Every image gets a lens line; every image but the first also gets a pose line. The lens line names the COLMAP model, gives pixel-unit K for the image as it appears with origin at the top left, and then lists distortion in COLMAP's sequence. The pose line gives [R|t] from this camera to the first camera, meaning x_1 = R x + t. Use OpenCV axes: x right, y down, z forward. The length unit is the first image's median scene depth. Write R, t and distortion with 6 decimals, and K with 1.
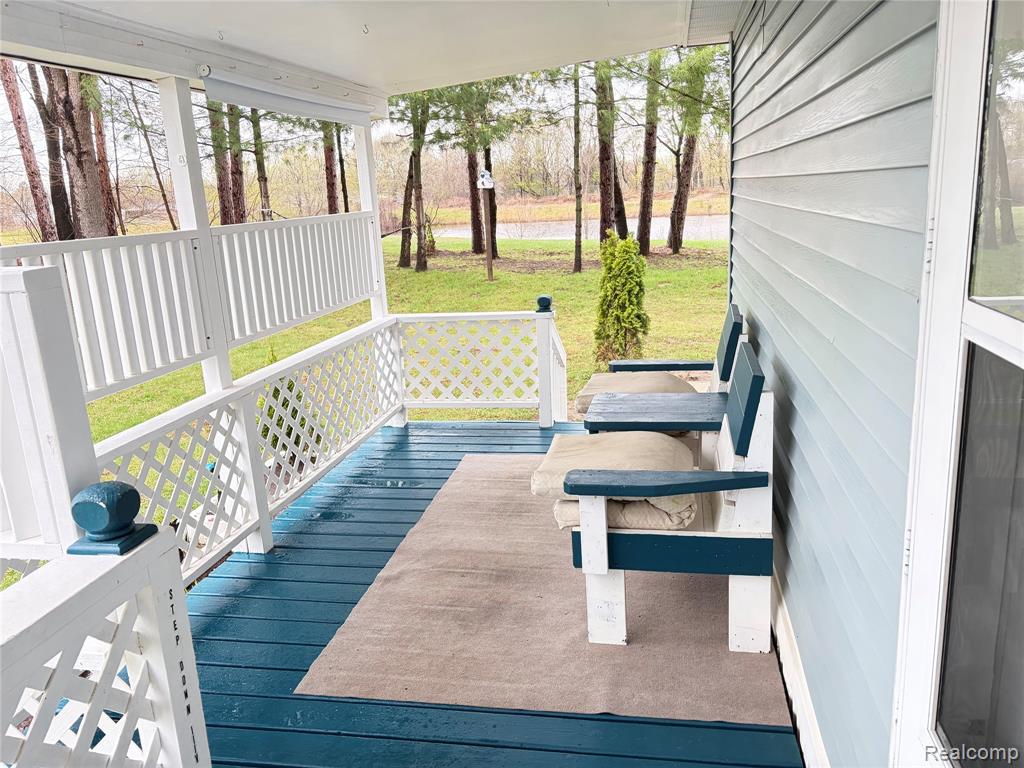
lens RADIAL K [[777.4, 0, 513.1], [0, 777.4, 383.0], [0, 0, 1]] dist [0.055494, -0.056684]
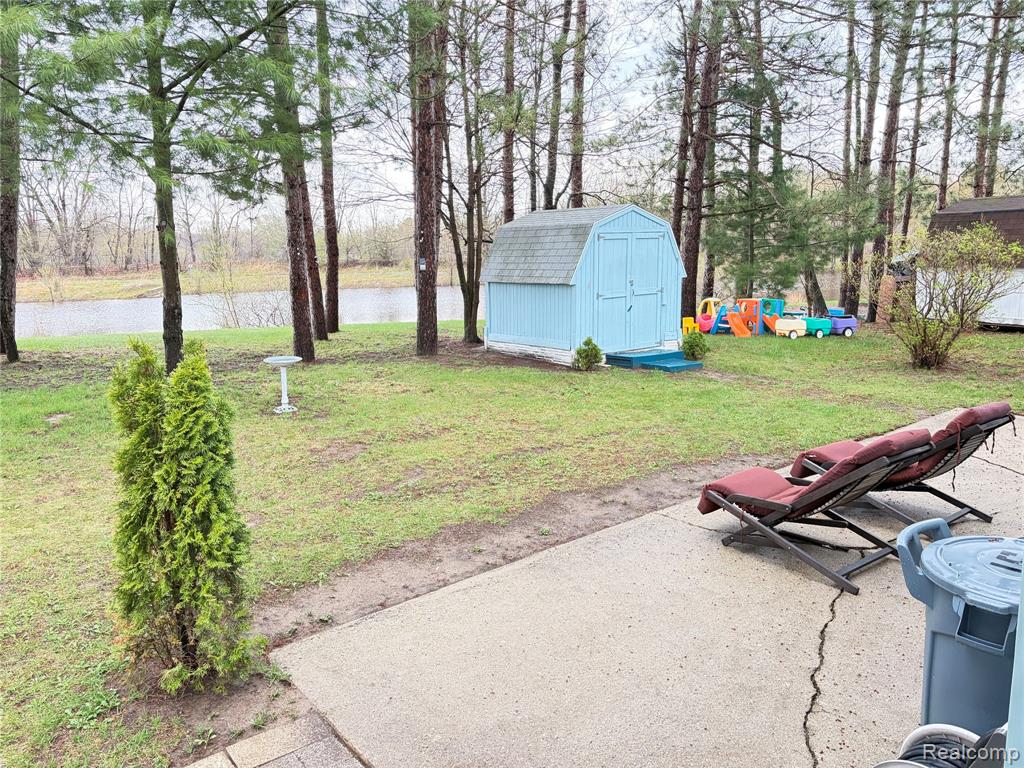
lens RADIAL K [[777.4, 0, 512.0], [0, 777.4, 383.5], [0, 0, 1]] dist [0.055494, -0.056684]
pose [[0.635232, -0.079010, 0.768270, -0.068936], [0.158622, 0.986894, -0.029660, -0.131783], [-0.755857, 0.140706, 0.639439, 0.600099]]
